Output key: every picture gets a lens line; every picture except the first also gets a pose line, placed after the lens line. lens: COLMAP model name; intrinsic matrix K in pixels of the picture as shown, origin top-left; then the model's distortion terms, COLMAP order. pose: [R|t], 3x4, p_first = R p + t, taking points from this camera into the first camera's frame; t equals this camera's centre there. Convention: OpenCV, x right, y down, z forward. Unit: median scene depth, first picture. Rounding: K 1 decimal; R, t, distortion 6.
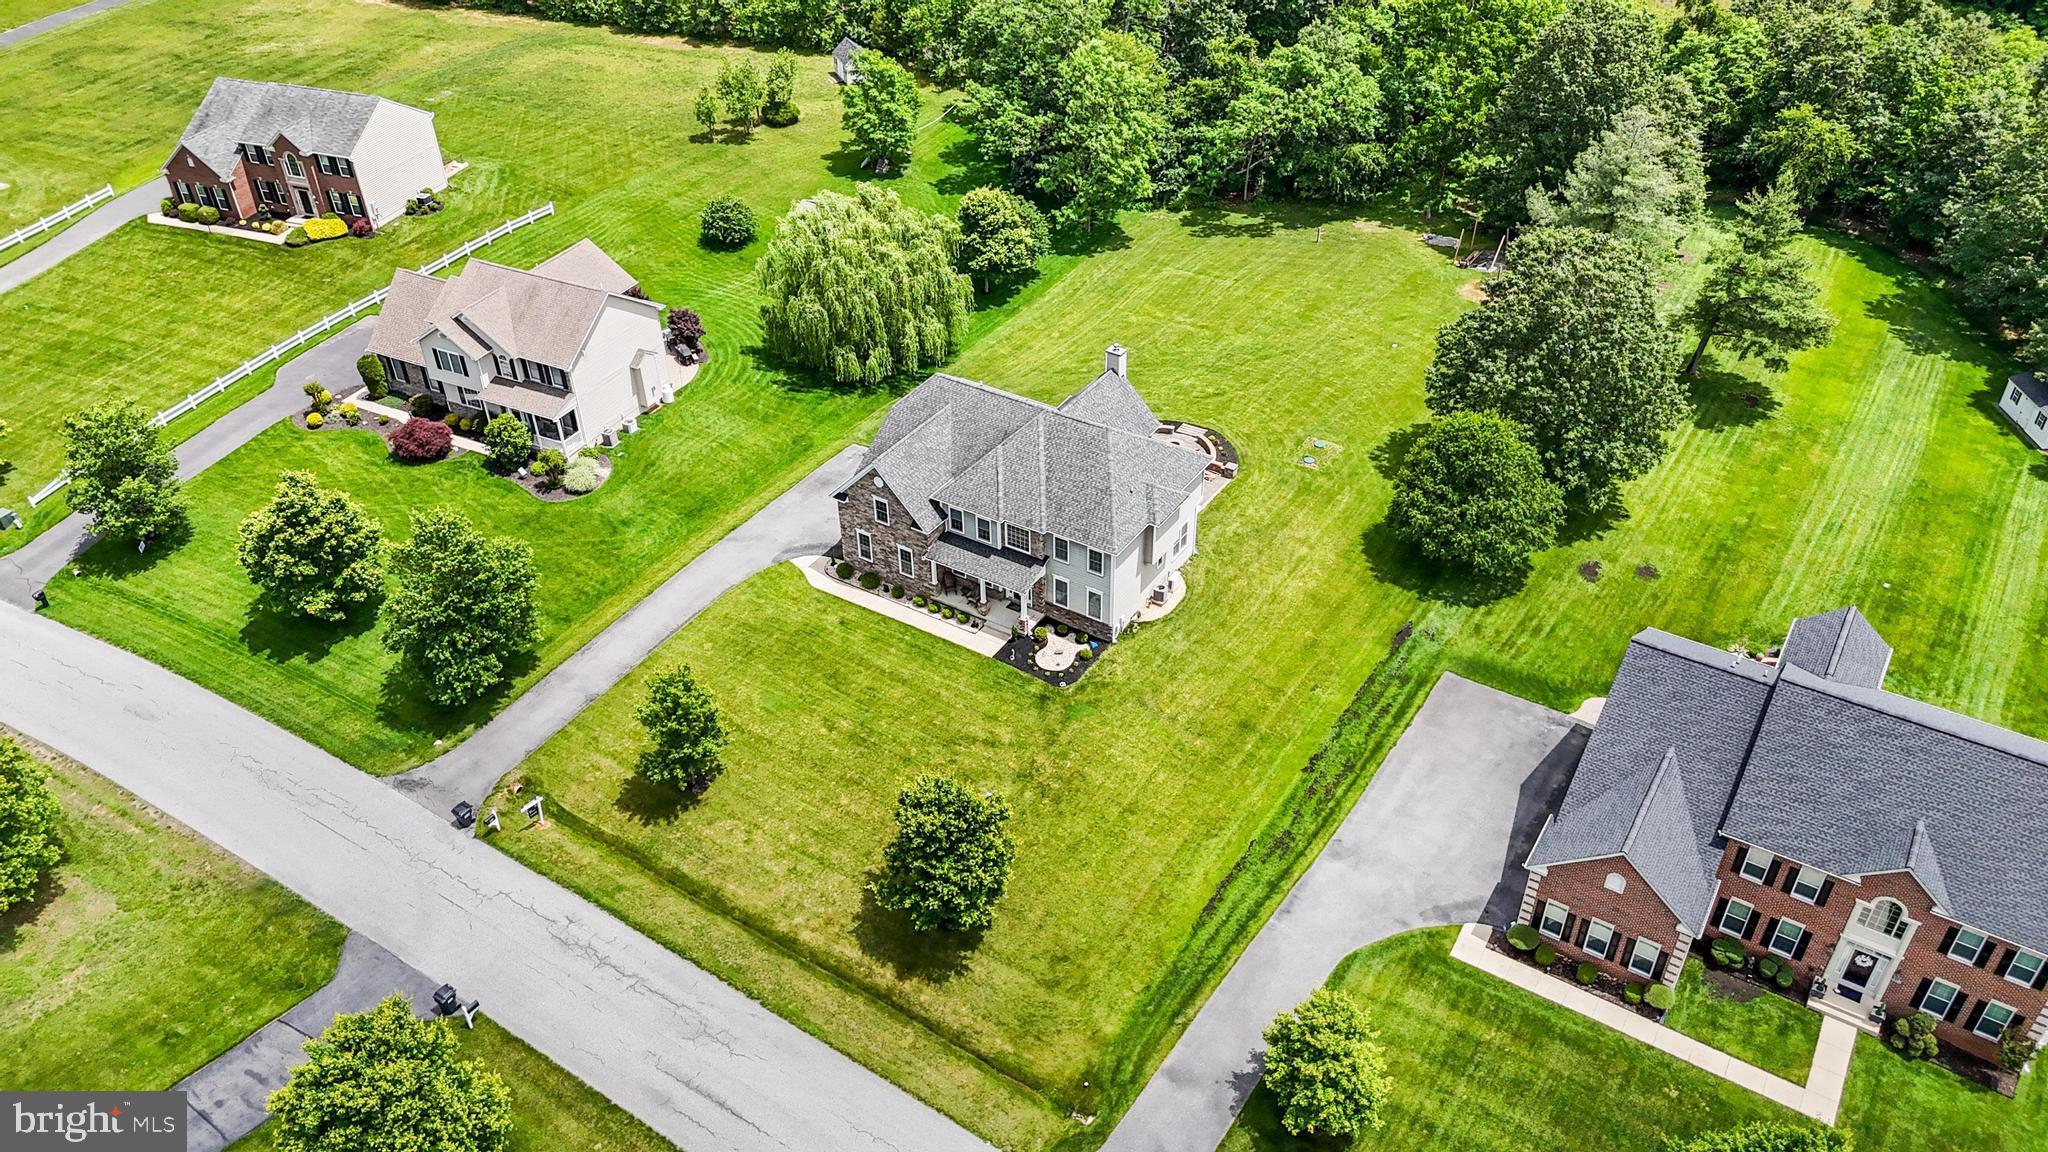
lens RADIAL K [[1502.4, 0, 1030.8], [0, 1502.4, 575.7], [0, 0, 1]] dist [0.048843, -0.037387]
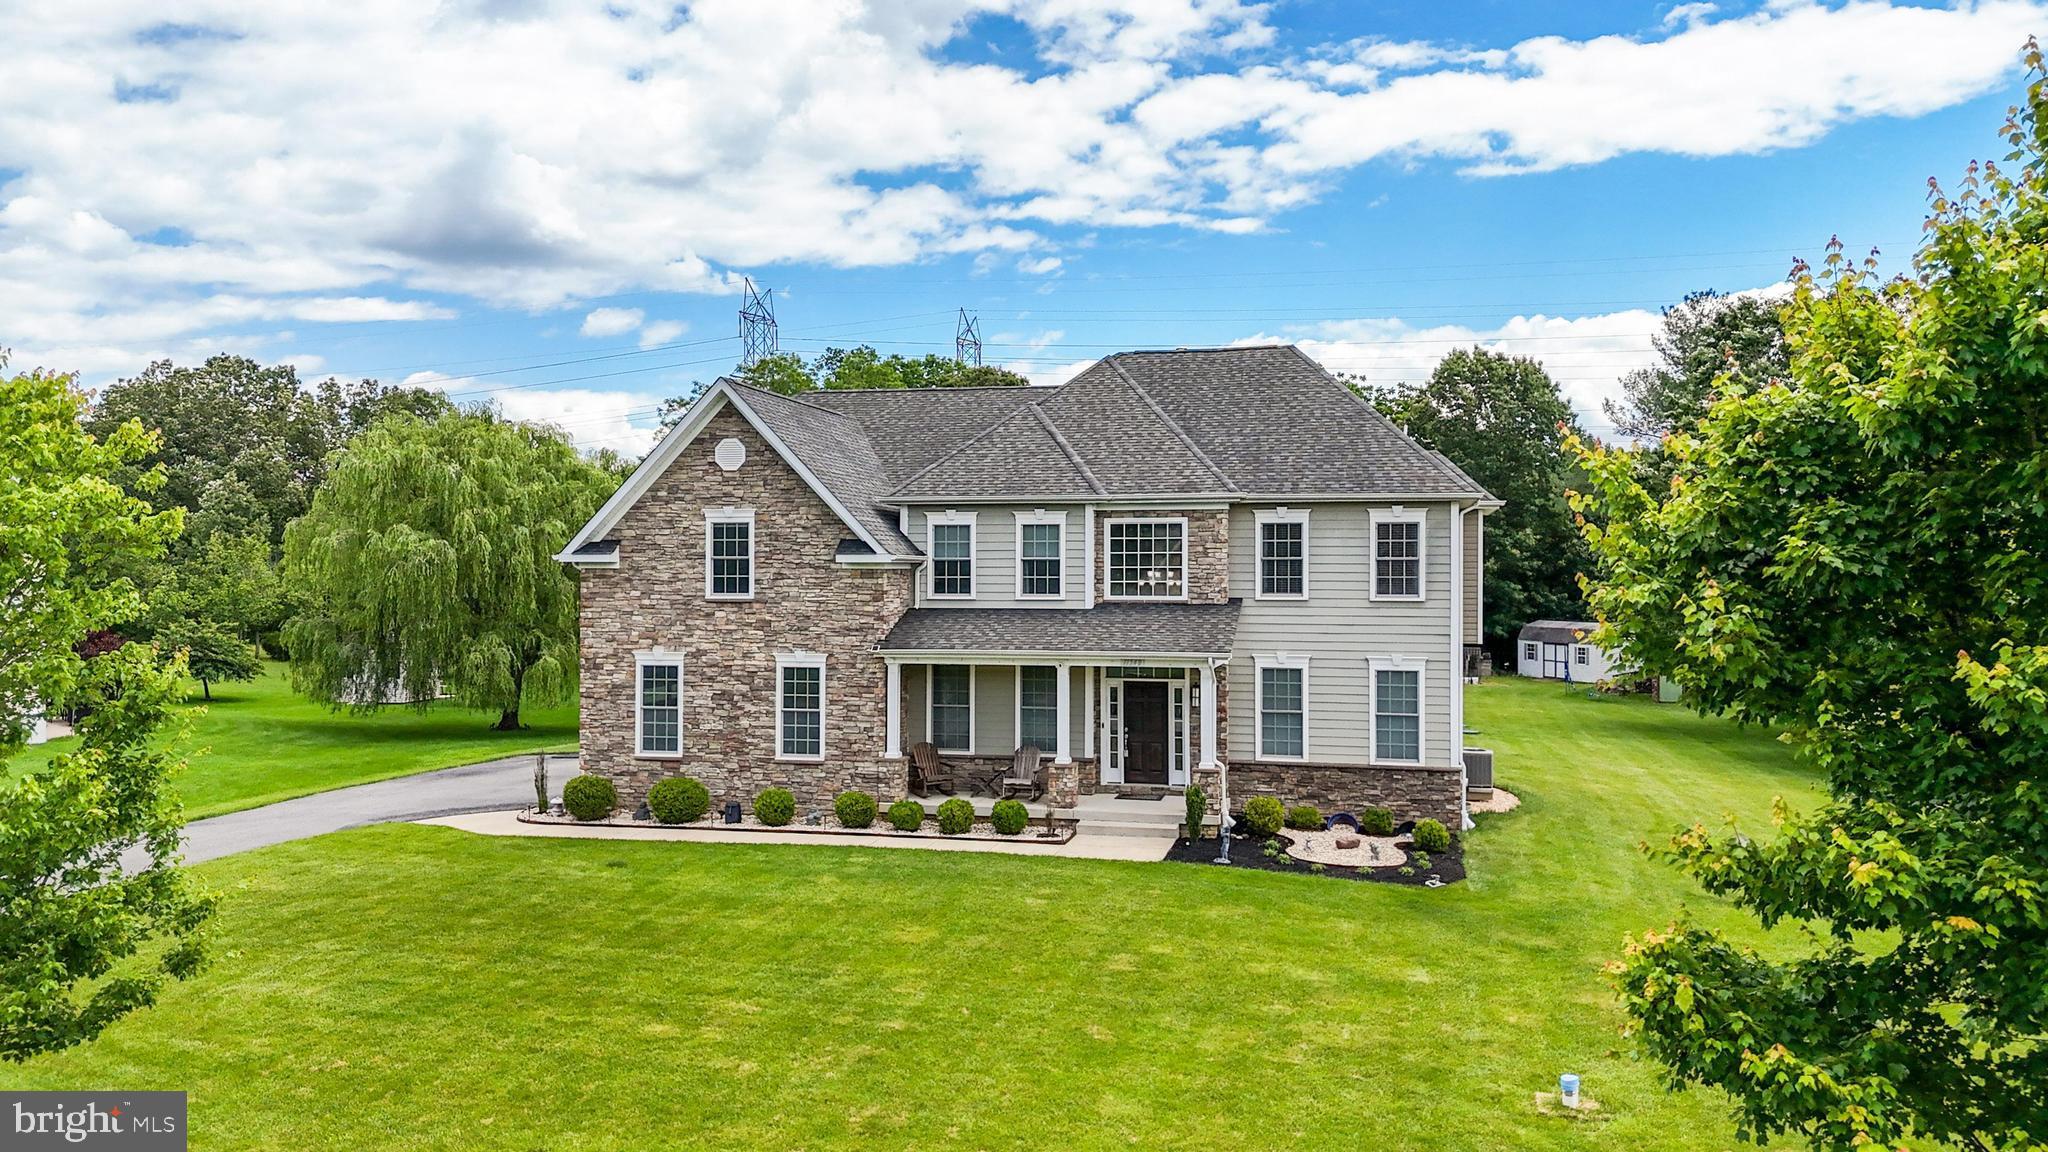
lens RADIAL K [[1502.4, 0, 1030.8], [0, 1502.4, 575.7], [0, 0, 1]] dist [0.048843, -0.037387]
pose [[0.942842, 0.020060, 0.332636, -0.147475], [0.187510, 0.793237, -0.579324, 0.173181], [-0.275480, 0.608583, 0.744135, 0.714131]]
